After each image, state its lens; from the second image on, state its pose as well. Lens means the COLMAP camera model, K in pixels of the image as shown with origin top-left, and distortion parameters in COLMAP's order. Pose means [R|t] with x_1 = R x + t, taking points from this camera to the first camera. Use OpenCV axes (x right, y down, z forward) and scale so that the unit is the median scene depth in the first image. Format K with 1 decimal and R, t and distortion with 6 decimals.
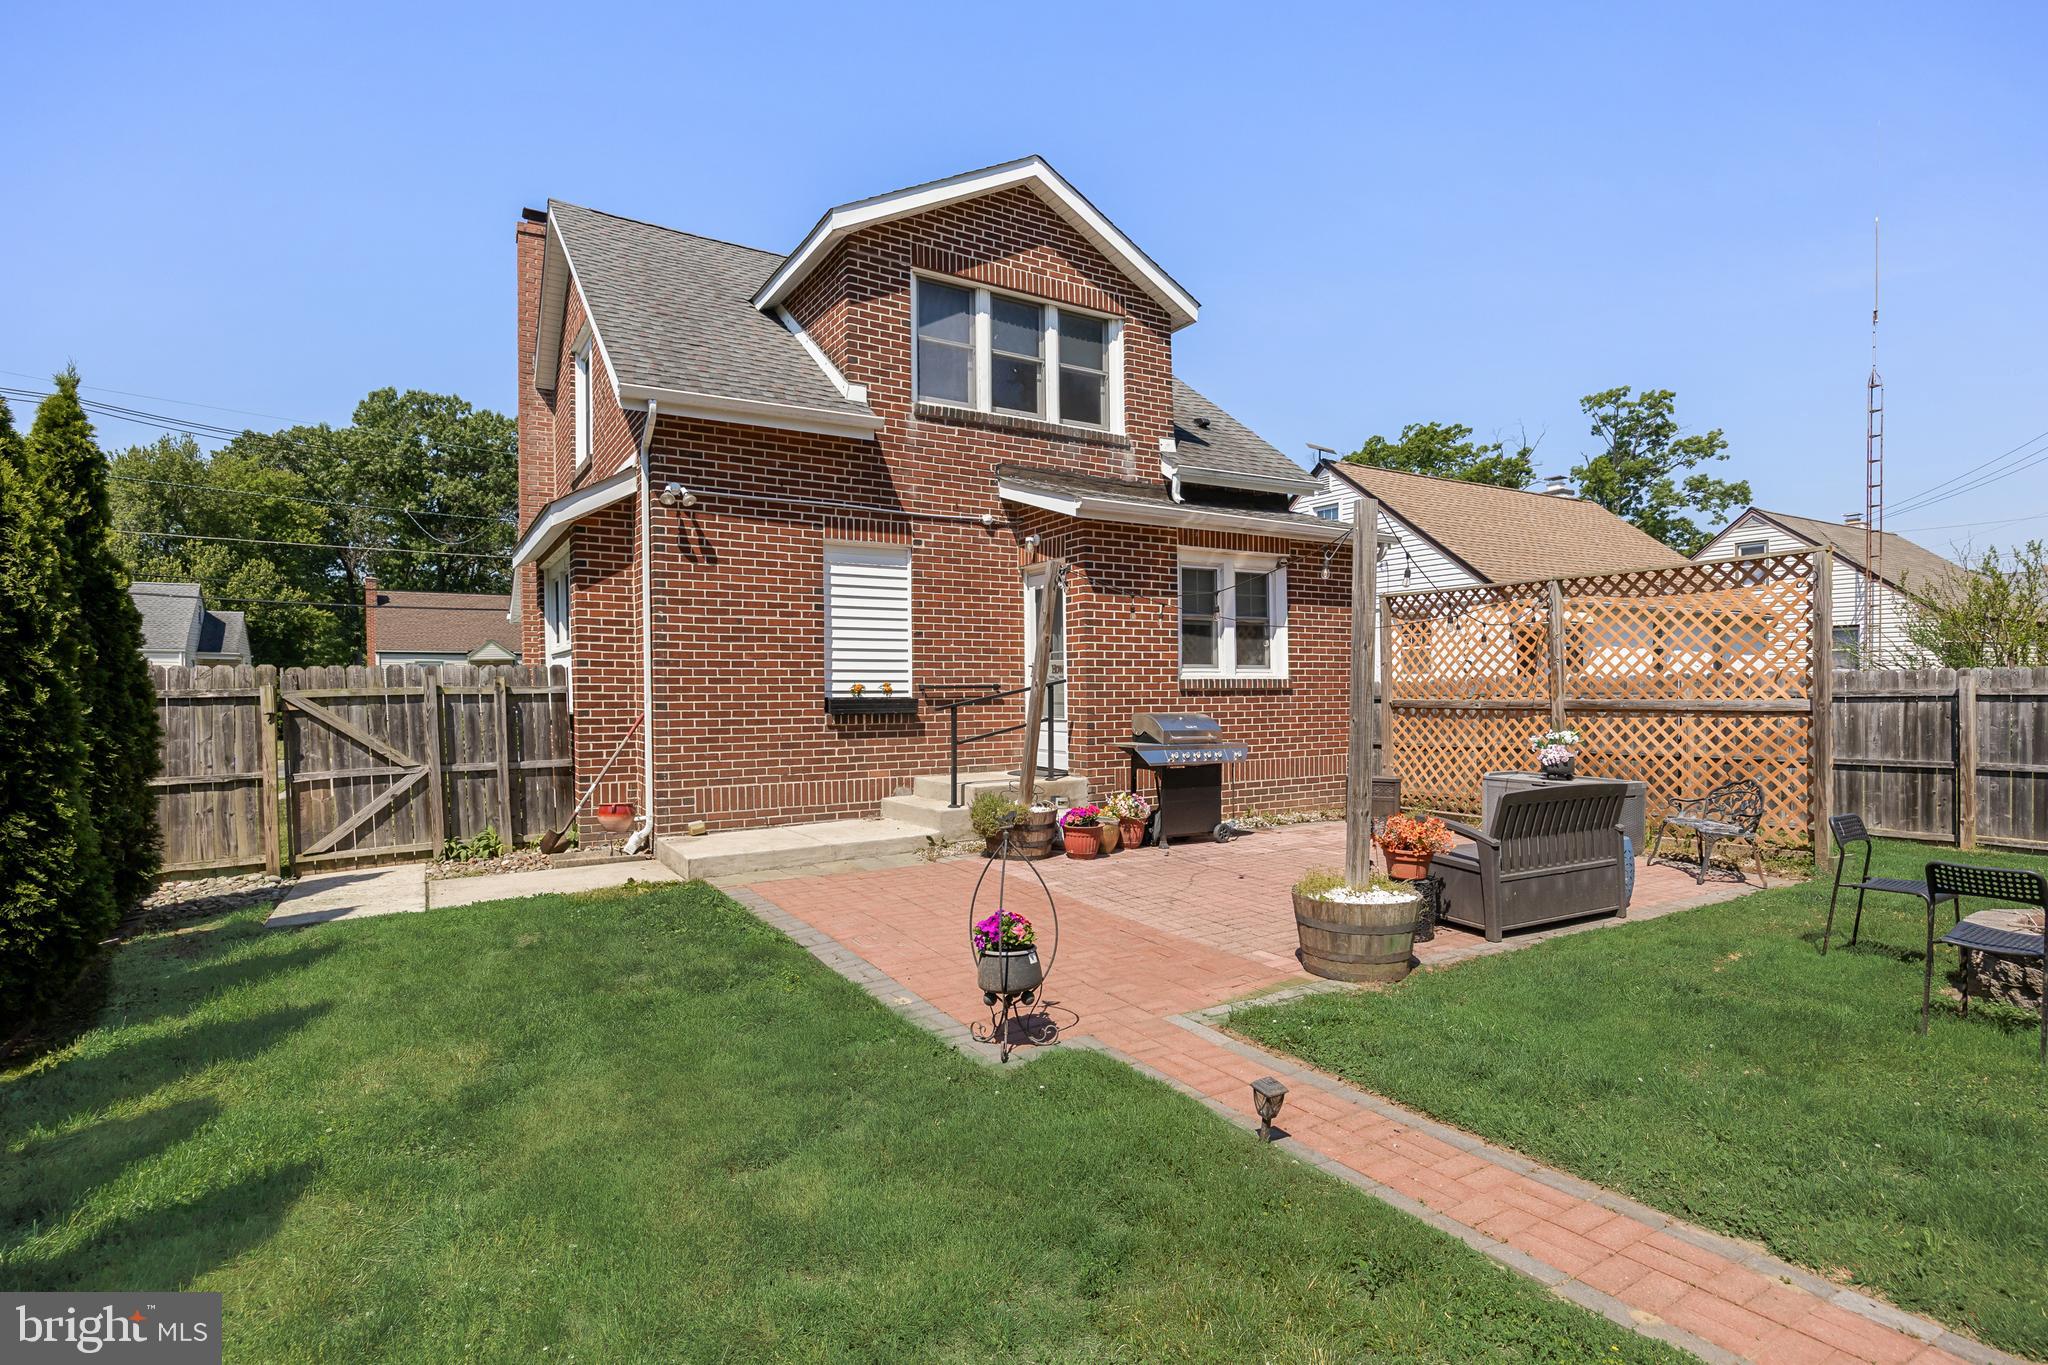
lens RADIAL K [[1008.4, 0, 1037.5], [0, 1008.4, 683.7], [0, 0, 1]] dist [-0.011553, -0.000170]
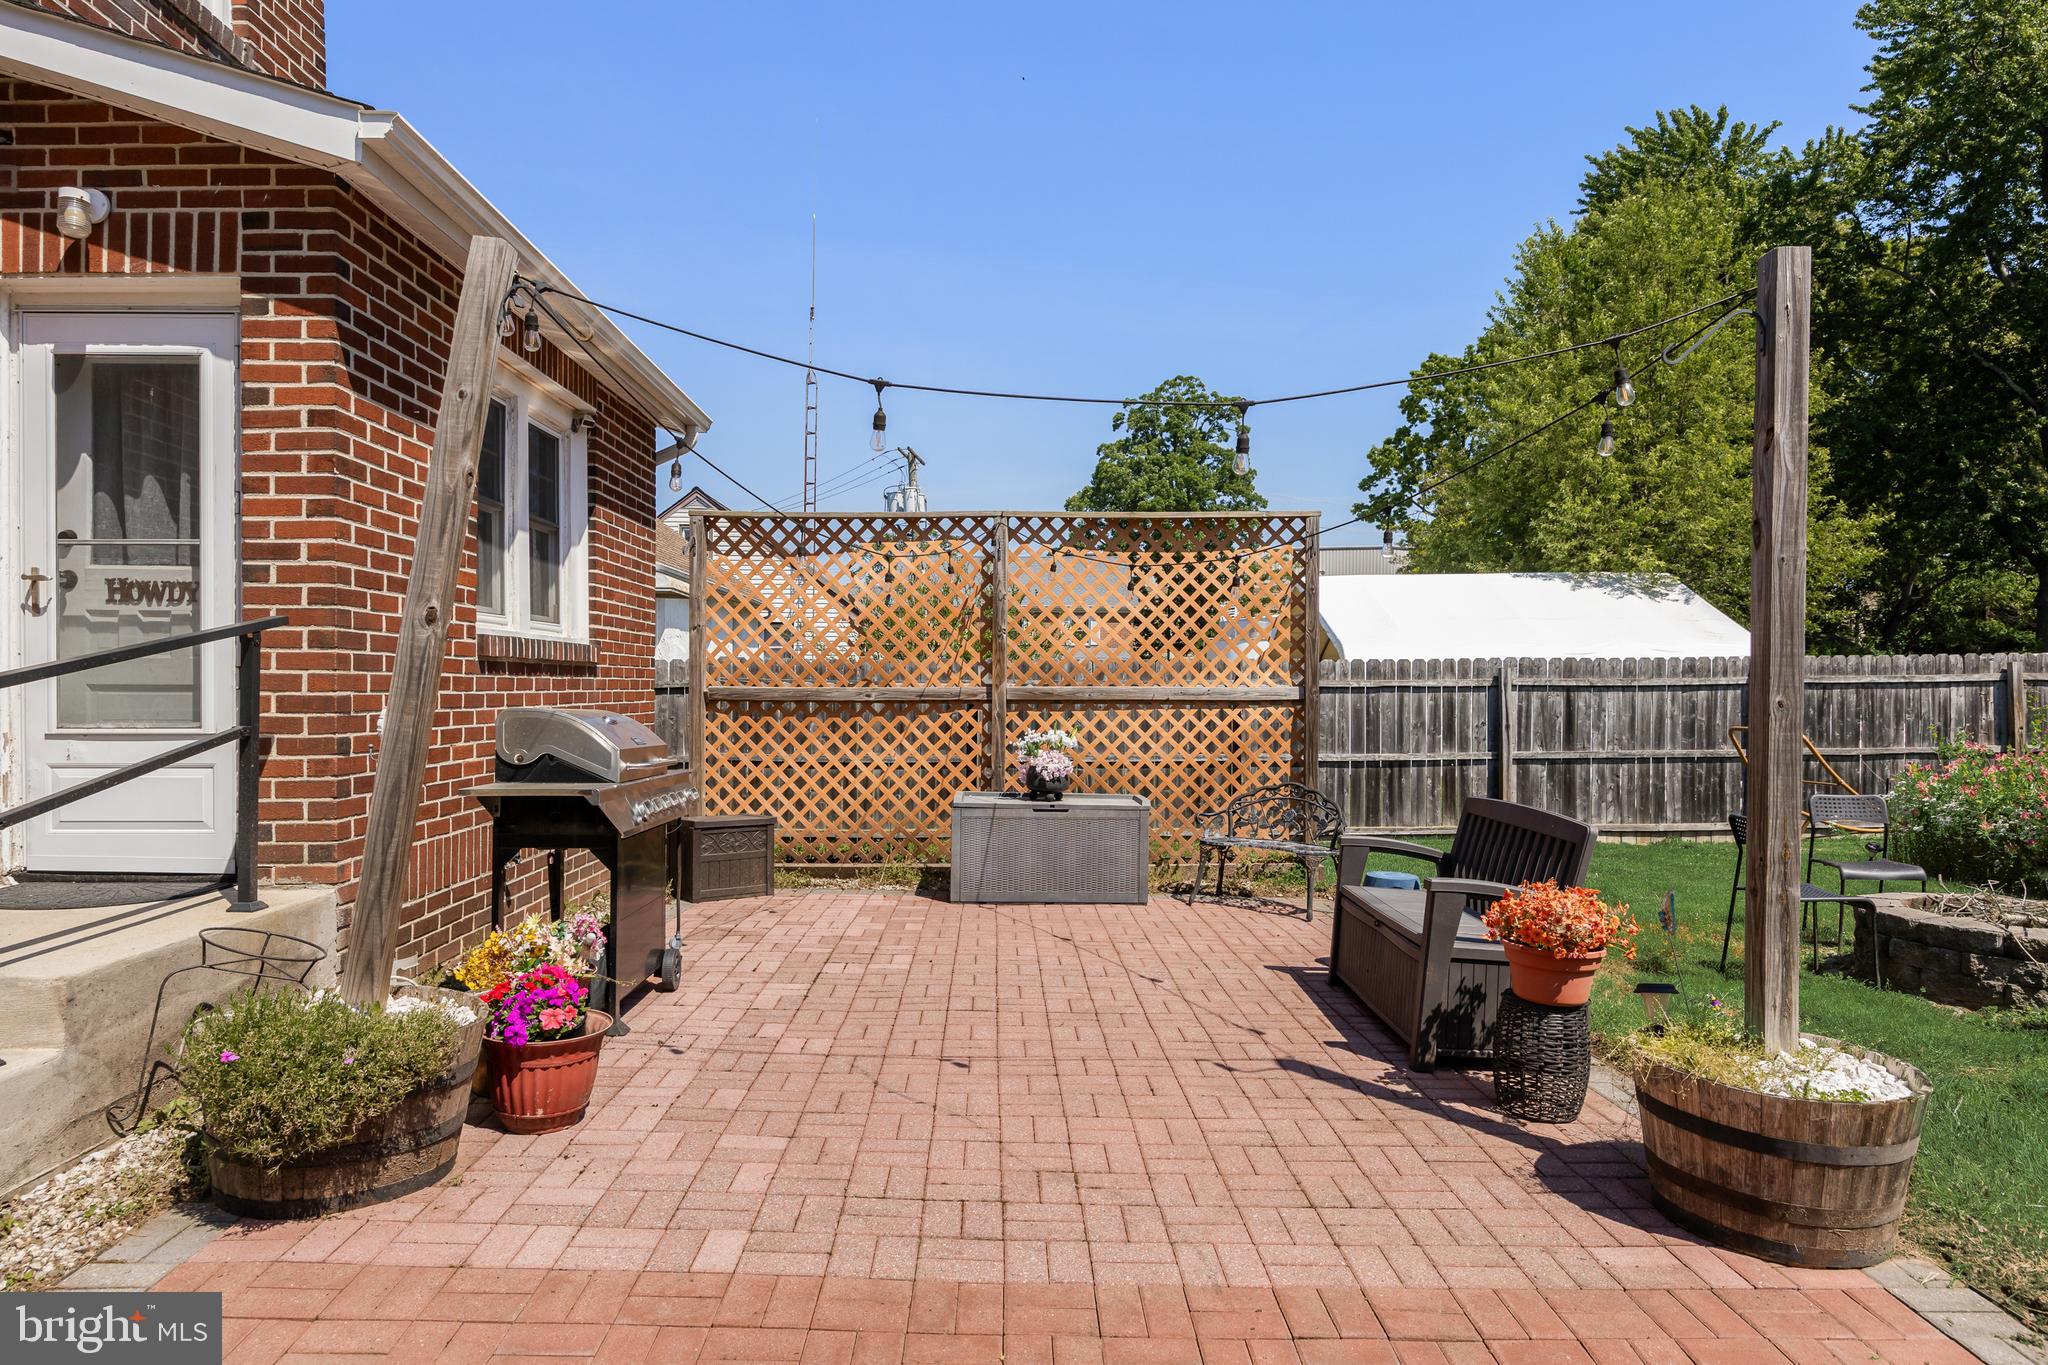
lens RADIAL K [[1194.4, 0, 1017.9], [0, 1194.4, 688.3], [0, 0, 1]] dist [-0.011422, 0.004208]
pose [[0.500312, 0.007146, 0.865816, -0.209447], [-0.013390, 0.999910, -0.000516, 0.017813], [-0.865742, -0.011335, 0.500363, 0.589004]]
